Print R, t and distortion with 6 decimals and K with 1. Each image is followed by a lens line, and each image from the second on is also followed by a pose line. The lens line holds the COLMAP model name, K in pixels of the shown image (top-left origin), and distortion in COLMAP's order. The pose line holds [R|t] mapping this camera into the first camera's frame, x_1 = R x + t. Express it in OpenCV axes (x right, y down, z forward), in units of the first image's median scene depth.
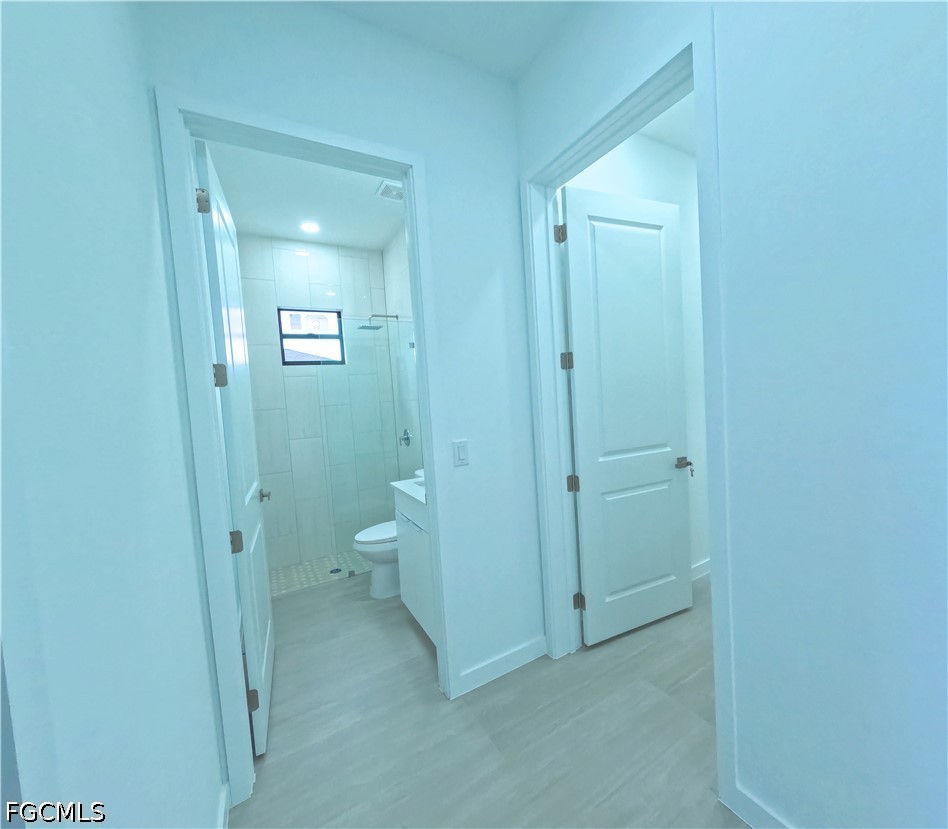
lens RADIAL K [[387.3, 0, 474.4], [0, 387.3, 414.0], [0, 0, 1]] dist [0.004192, -0.000024]
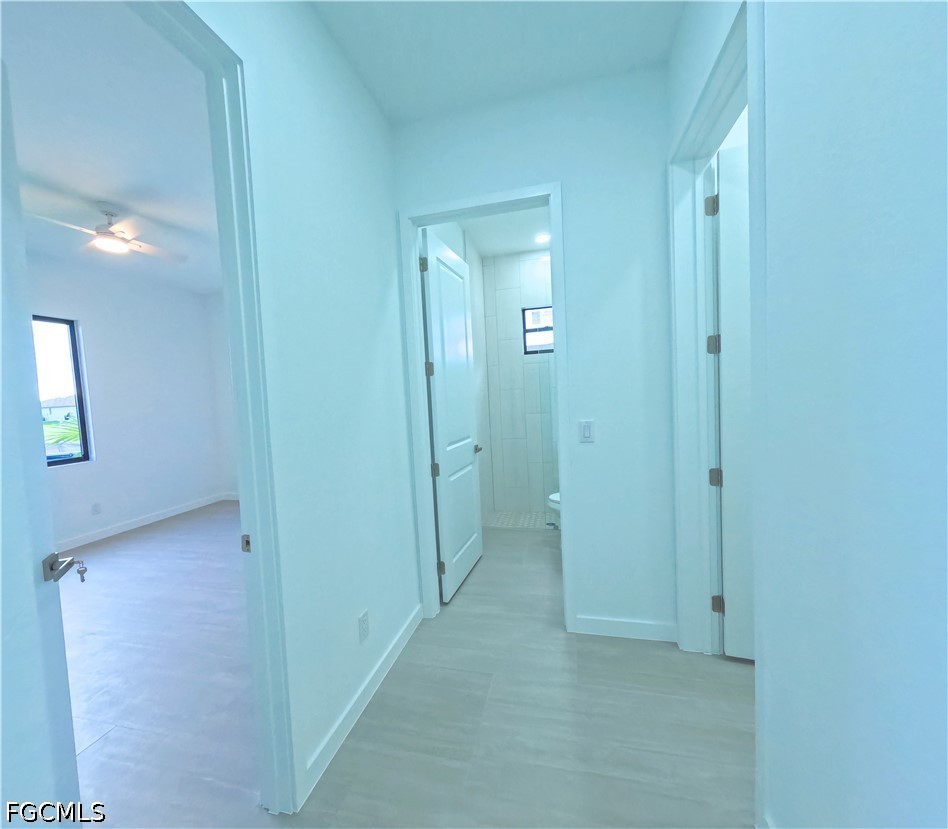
lens RADIAL K [[387.3, 0, 474.4], [0, 387.3, 414.0], [0, 0, 1]] dist [0.004192, -0.000024]
pose [[0.734095, 0.065311, -0.675898, 0.286620], [-0.030908, 0.997546, 0.062822, -0.008009], [0.678343, -0.025227, 0.734312, -0.043106]]
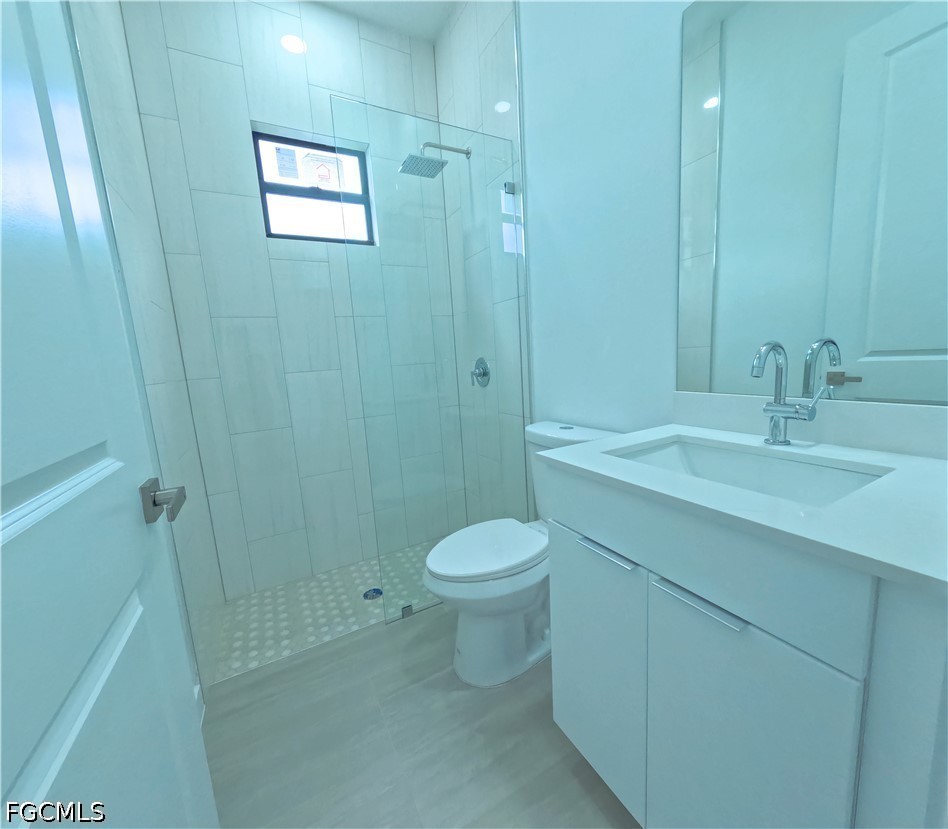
lens RADIAL K [[387.3, 0, 474.4], [0, 387.3, 414.0], [0, 0, 1]] dist [0.004192, -0.000024]
pose [[0.999933, 0.000917, -0.011514, -0.215716], [0.000165, 0.995602, 0.093689, 0.084072], [0.011549, -0.093684, 0.995535, 0.482433]]
